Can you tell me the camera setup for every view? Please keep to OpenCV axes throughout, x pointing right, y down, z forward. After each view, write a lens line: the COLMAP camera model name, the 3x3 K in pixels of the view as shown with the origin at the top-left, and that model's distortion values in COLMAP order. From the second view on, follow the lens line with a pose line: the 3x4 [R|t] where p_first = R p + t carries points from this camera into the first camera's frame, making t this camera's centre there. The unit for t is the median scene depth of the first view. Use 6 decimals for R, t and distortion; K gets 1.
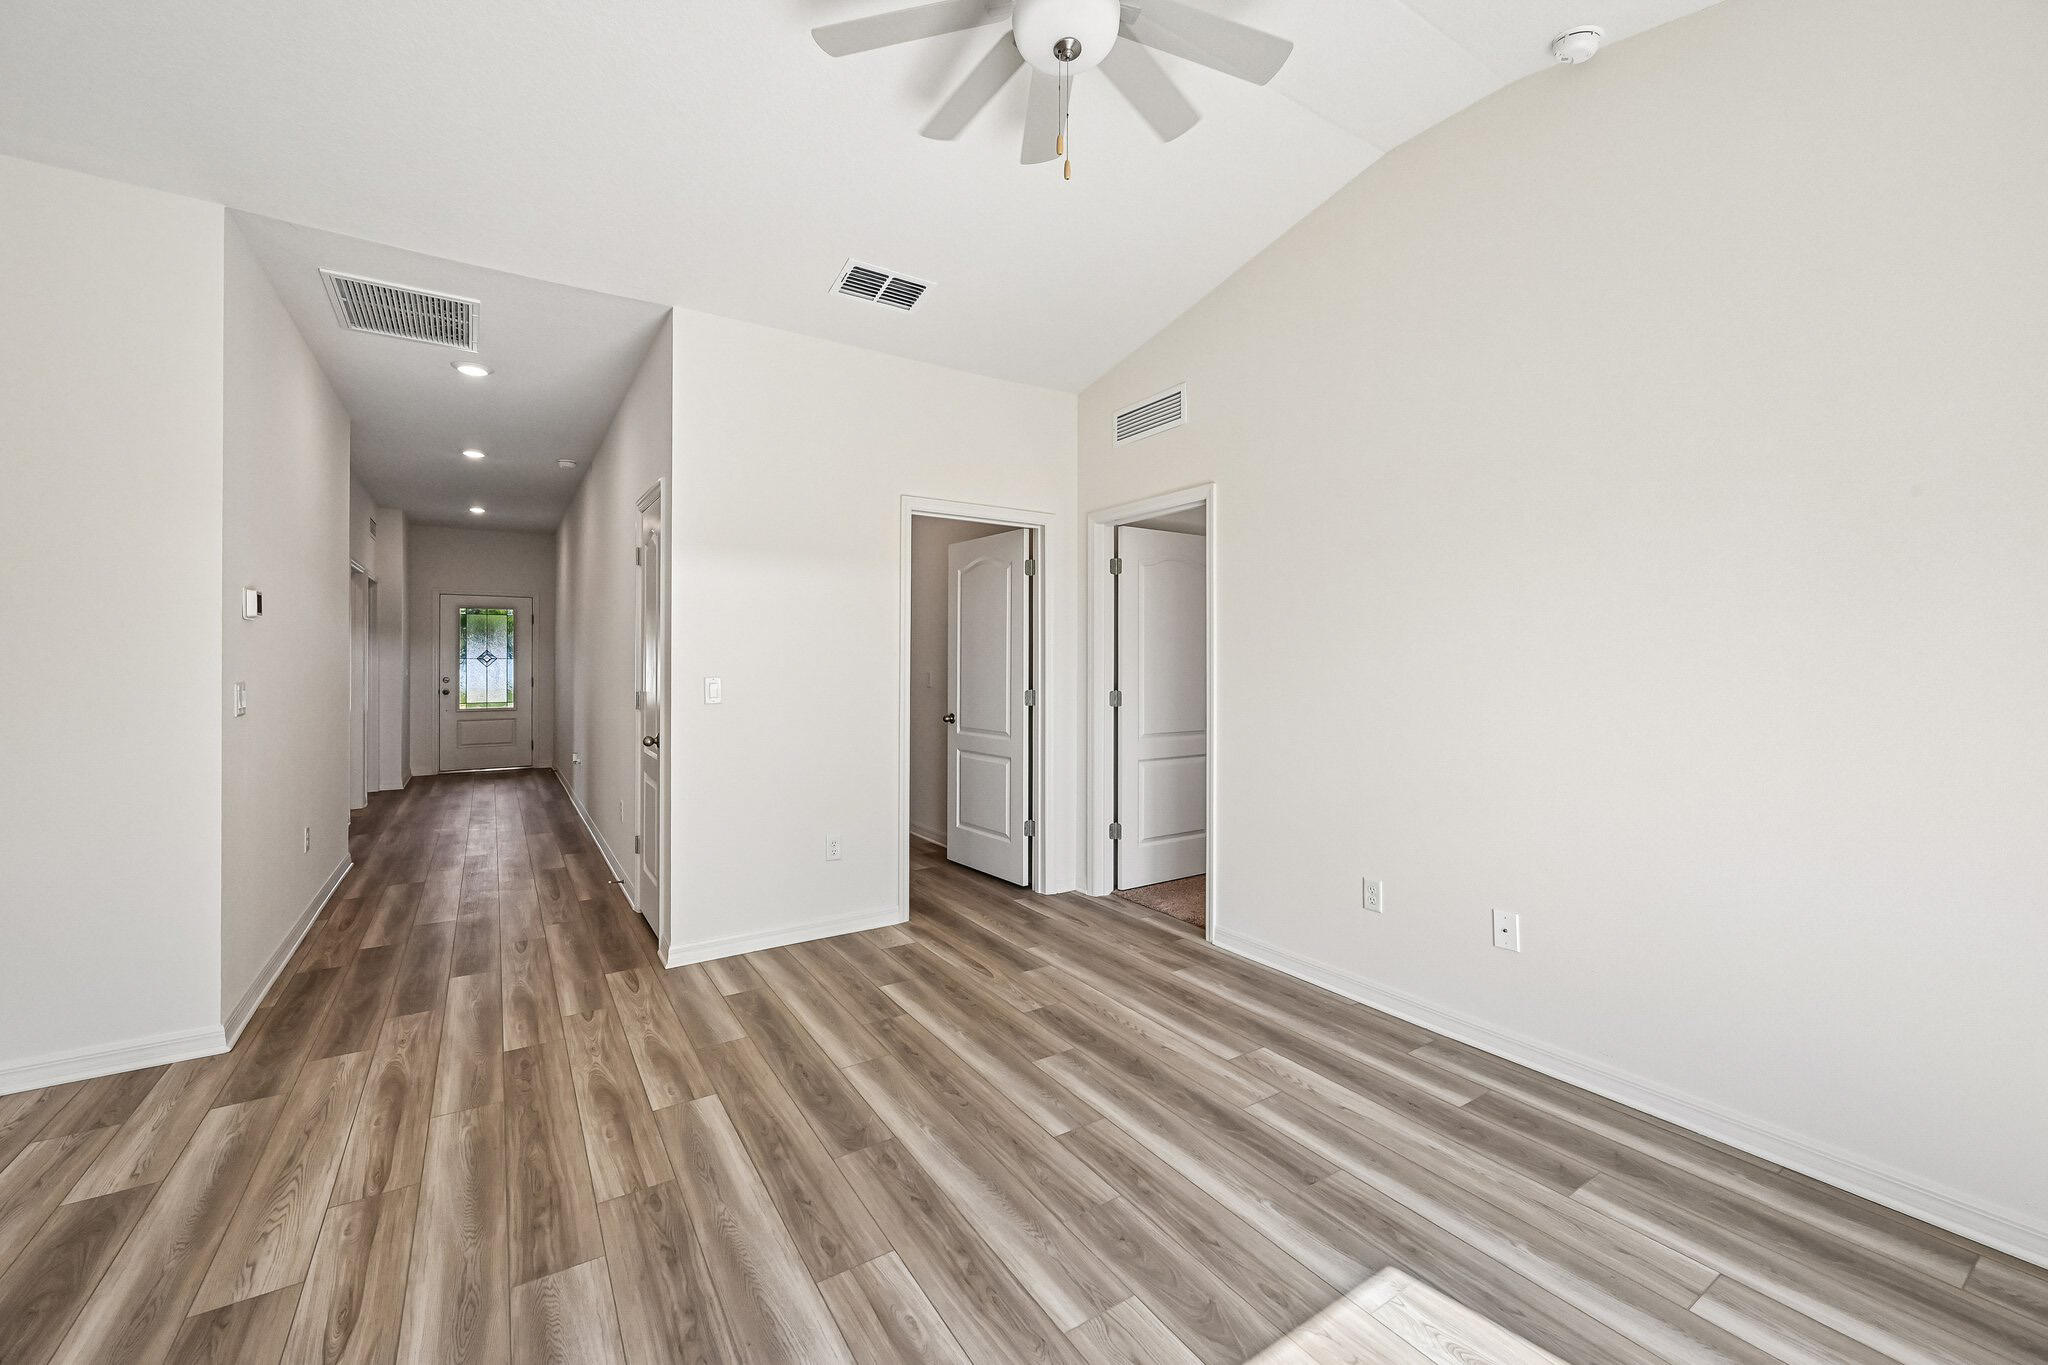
lens RADIAL K [[816.0, 0, 1017.2], [0, 816.0, 622.3], [0, 0, 1]] dist [-0.001022, 0.000424]
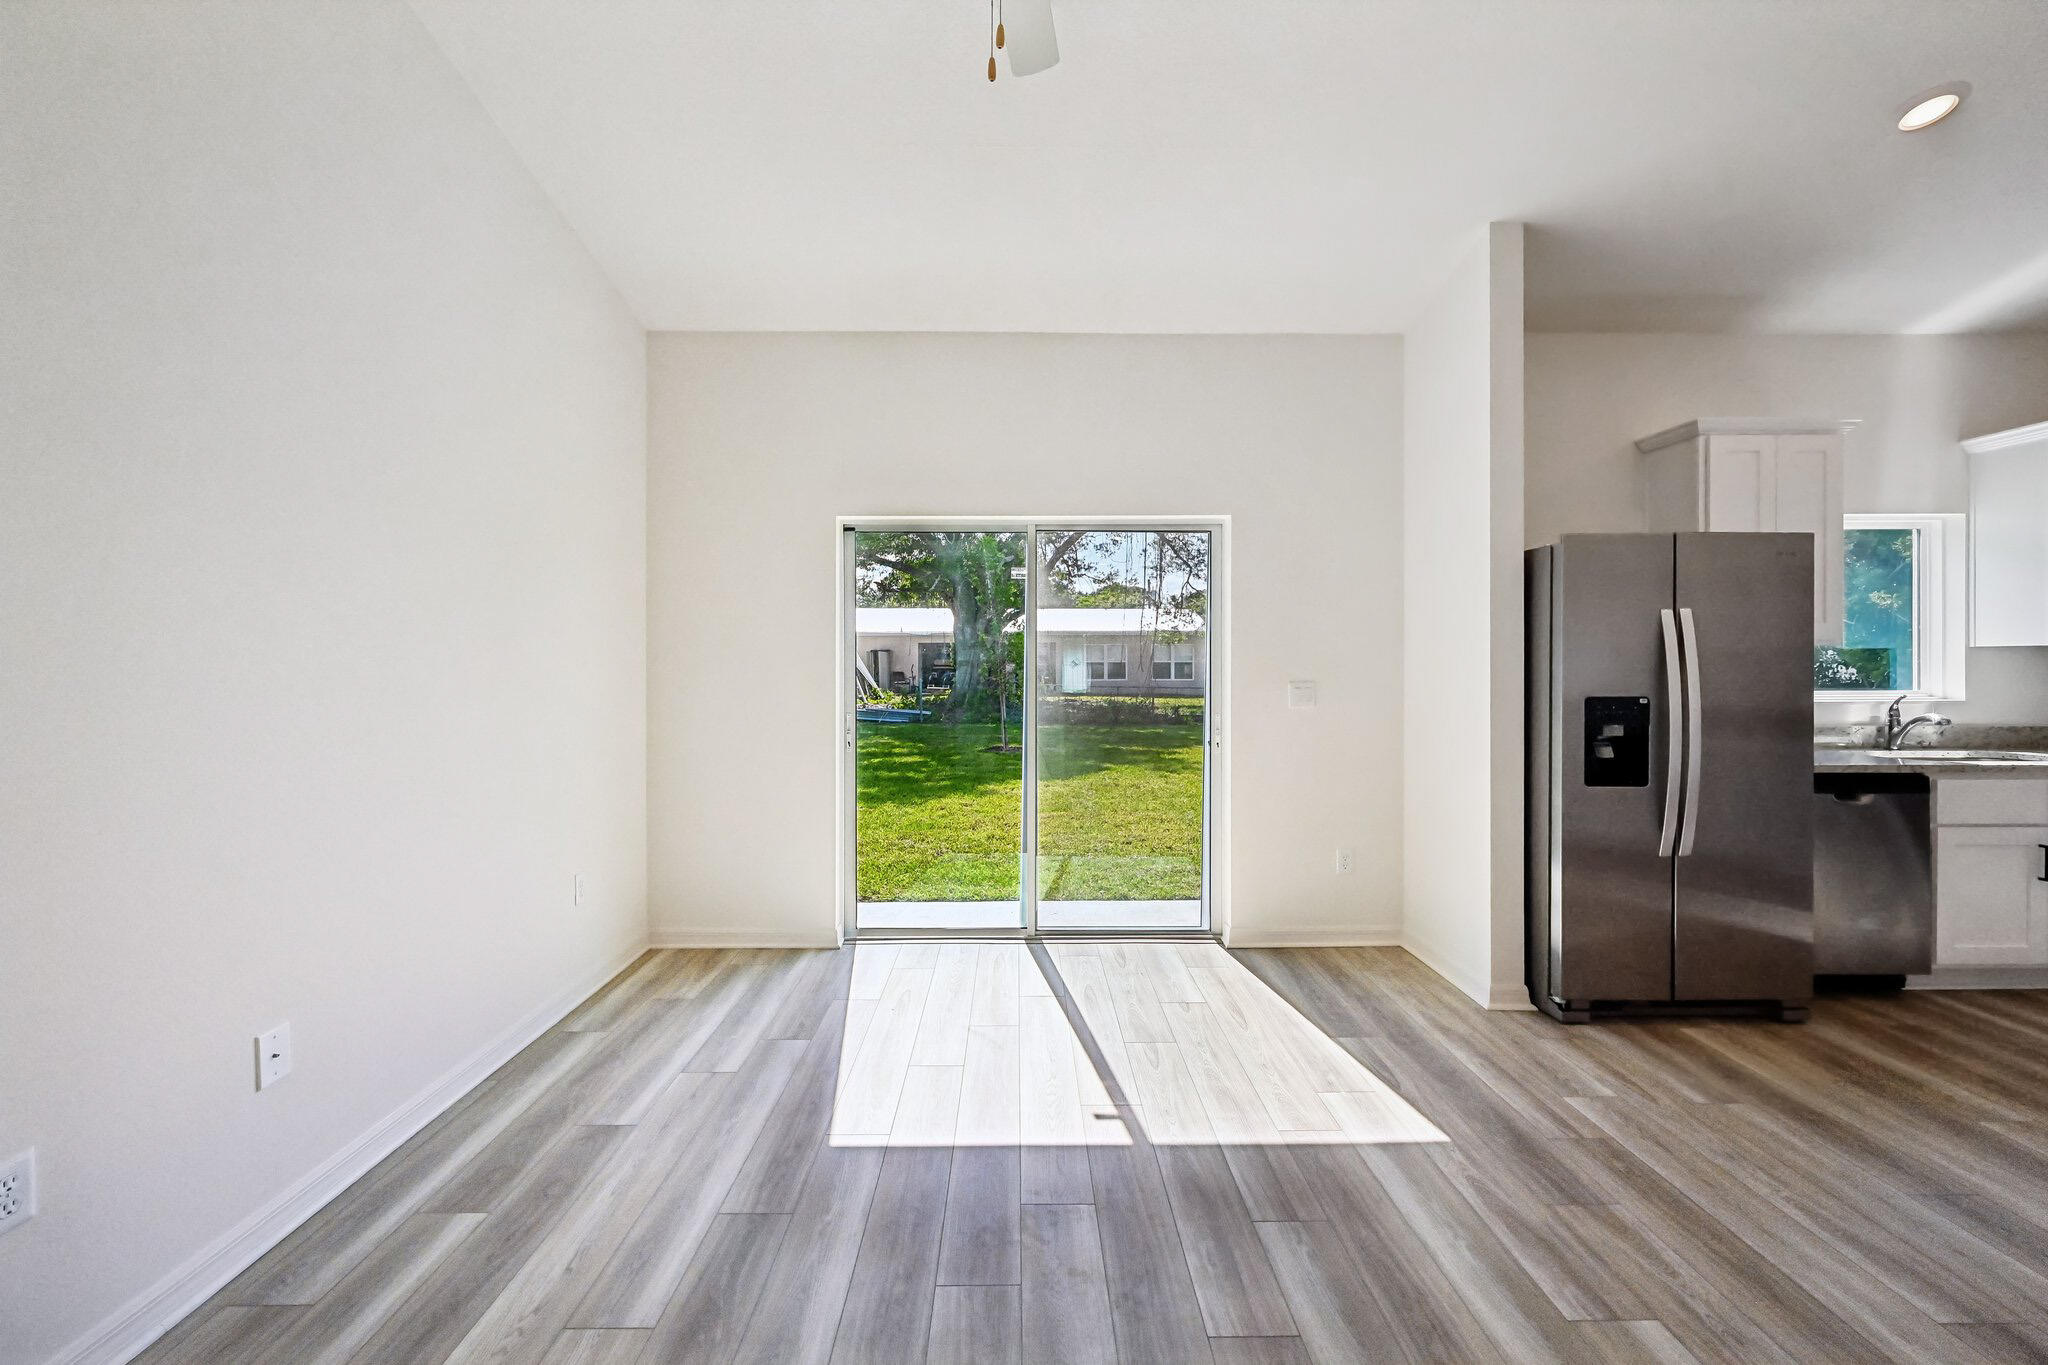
lens RADIAL K [[816.0, 0, 1025.4], [0, 816.0, 662.8], [0, 0, 1]] dist [-0.001022, 0.000424]
pose [[-0.848222, 0.001369, 0.529639, -0.302716], [-0.024687, 0.998808, -0.042118, 0.060255], [-0.529065, -0.048801, -0.847177, 1.269328]]
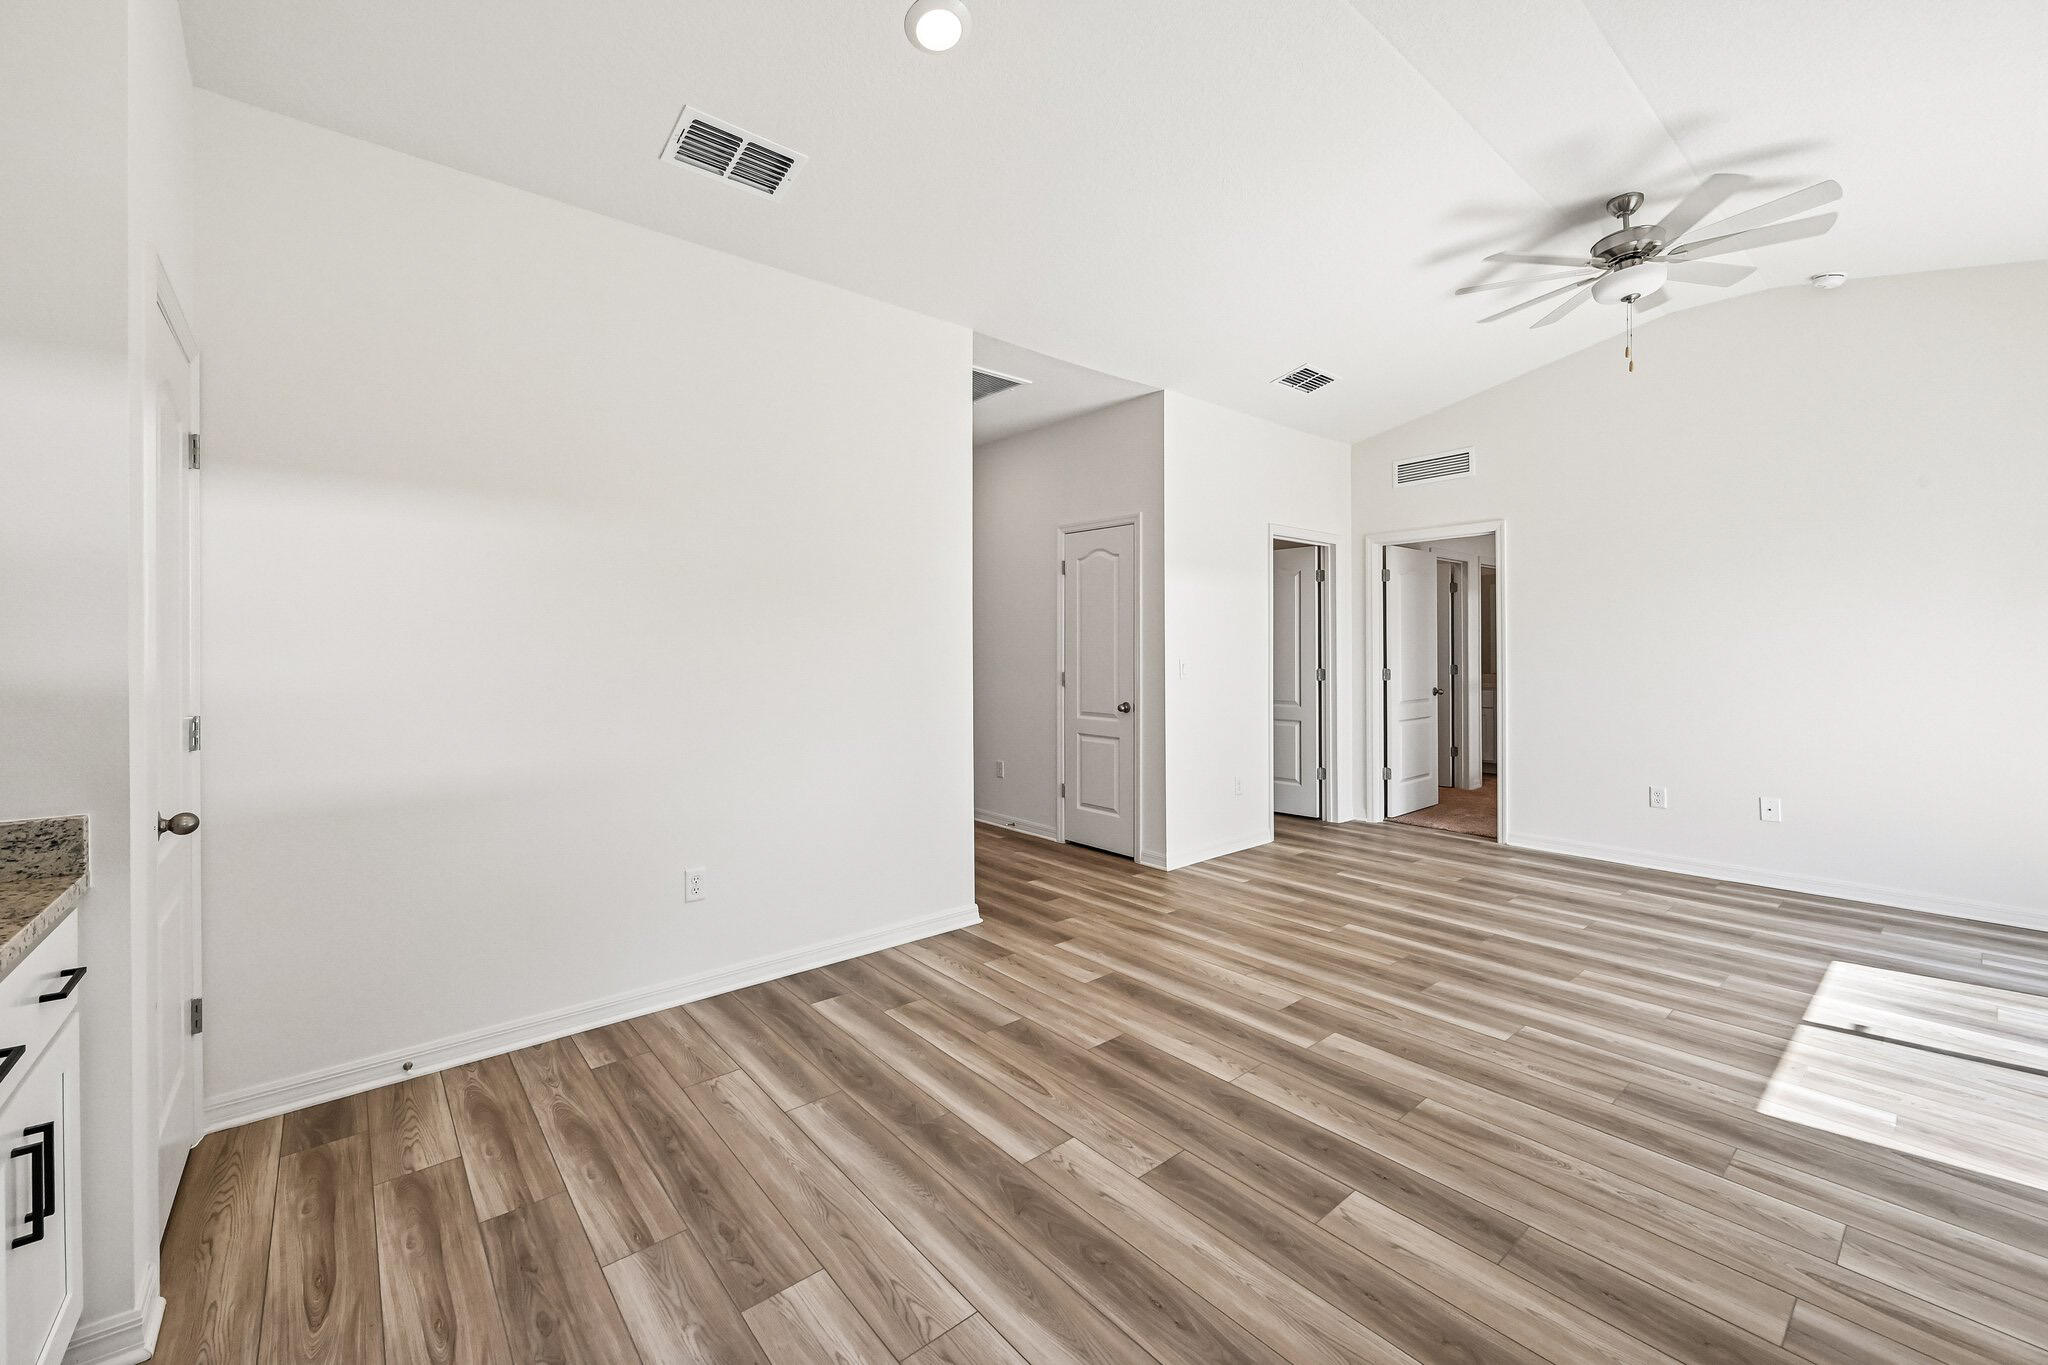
lens RADIAL K [[816.0, 0, 1012.6], [0, 816.0, 657.7], [0, 0, 1]] dist [-0.001022, 0.000424]
pose [[0.992880, -0.007637, 0.118876, -1.102036], [0.000723, 0.998311, 0.058096, -0.023555], [-0.119119, -0.057596, 0.991208, -0.415707]]
